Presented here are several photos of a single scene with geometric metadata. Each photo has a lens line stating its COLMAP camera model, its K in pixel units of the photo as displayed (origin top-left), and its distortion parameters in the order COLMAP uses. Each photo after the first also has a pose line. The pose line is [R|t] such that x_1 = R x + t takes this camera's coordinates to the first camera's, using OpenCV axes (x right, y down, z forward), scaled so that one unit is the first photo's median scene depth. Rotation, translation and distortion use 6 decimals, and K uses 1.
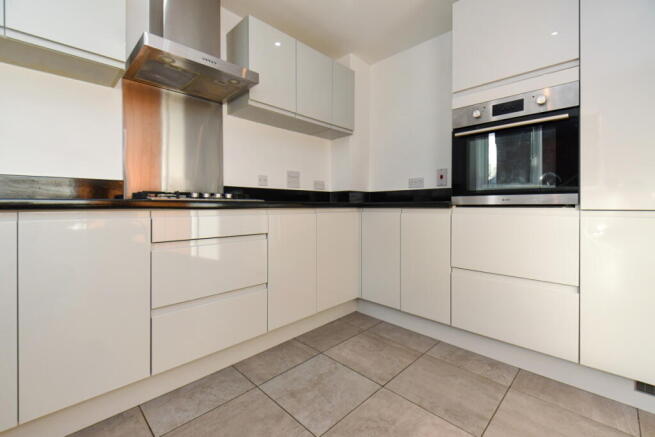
lens RADIAL K [[281.2, 0, 332.6], [0, 281.2, 207.6], [0, 0, 1]] dist [0.021173, -0.005341]
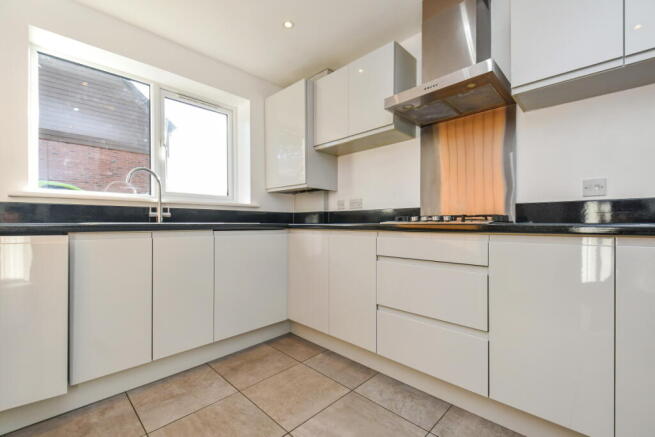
lens RADIAL K [[281.2, 0, 328.4], [0, 281.2, 224.4], [0, 0, 1]] dist [0.021173, -0.005341]
pose [[0.000464, 0.001895, -0.999998, 0.530550], [-0.005457, 0.999983, 0.001892, -0.018918], [0.999985, 0.005456, 0.000474, 0.575812]]
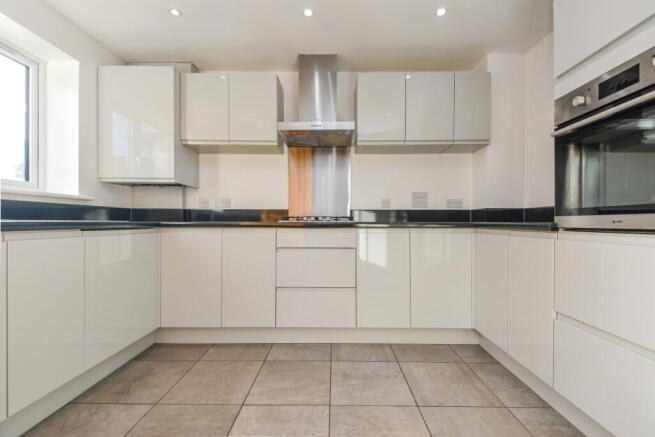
lens RADIAL K [[281.2, 0, 332.5], [0, 281.2, 219.6], [0, 0, 1]] dist [0.021173, -0.005341]
pose [[0.696073, -0.002957, -0.717965, 0.592155], [-0.007167, 0.999913, -0.011066, -0.019064], [0.717935, 0.012848, 0.695992, 0.057910]]
